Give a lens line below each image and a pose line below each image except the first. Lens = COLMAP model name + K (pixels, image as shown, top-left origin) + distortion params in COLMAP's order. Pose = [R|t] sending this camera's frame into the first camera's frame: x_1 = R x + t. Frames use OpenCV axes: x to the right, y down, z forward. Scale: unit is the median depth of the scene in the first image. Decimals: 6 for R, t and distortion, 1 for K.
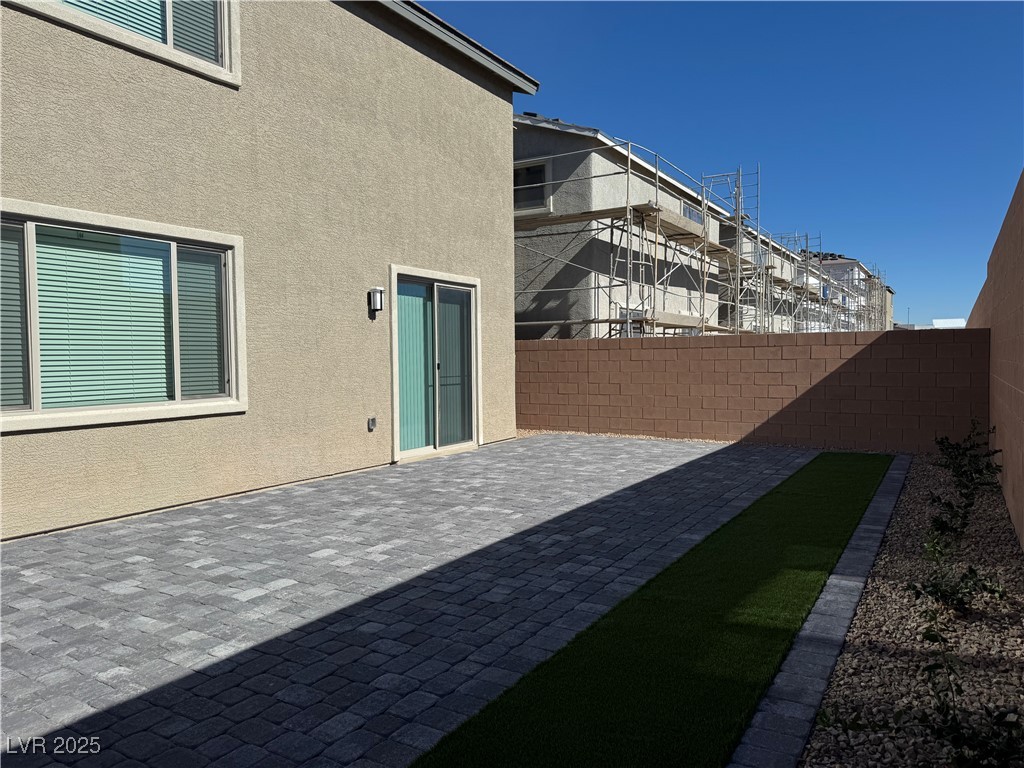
lens RADIAL K [[715.6, 0, 512.5], [0, 715.6, 383.7], [0, 0, 1]] dist [0.039246, -0.010546]
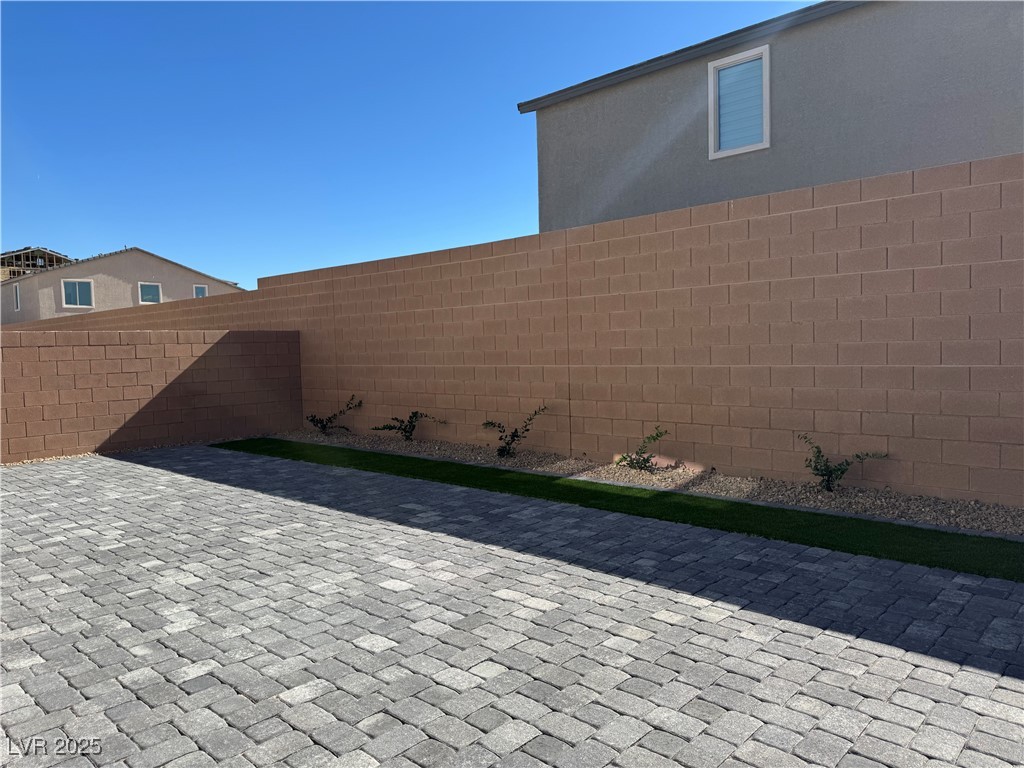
lens RADIAL K [[715.6, 0, 513.4], [0, 715.6, 383.1], [0, 0, 1]] dist [0.039246, -0.010546]
pose [[0.196828, -0.046656, 0.979327, -1.120746], [0.062121, 0.997454, 0.035034, -0.008774], [-0.978468, 0.053941, 0.199225, 0.781091]]
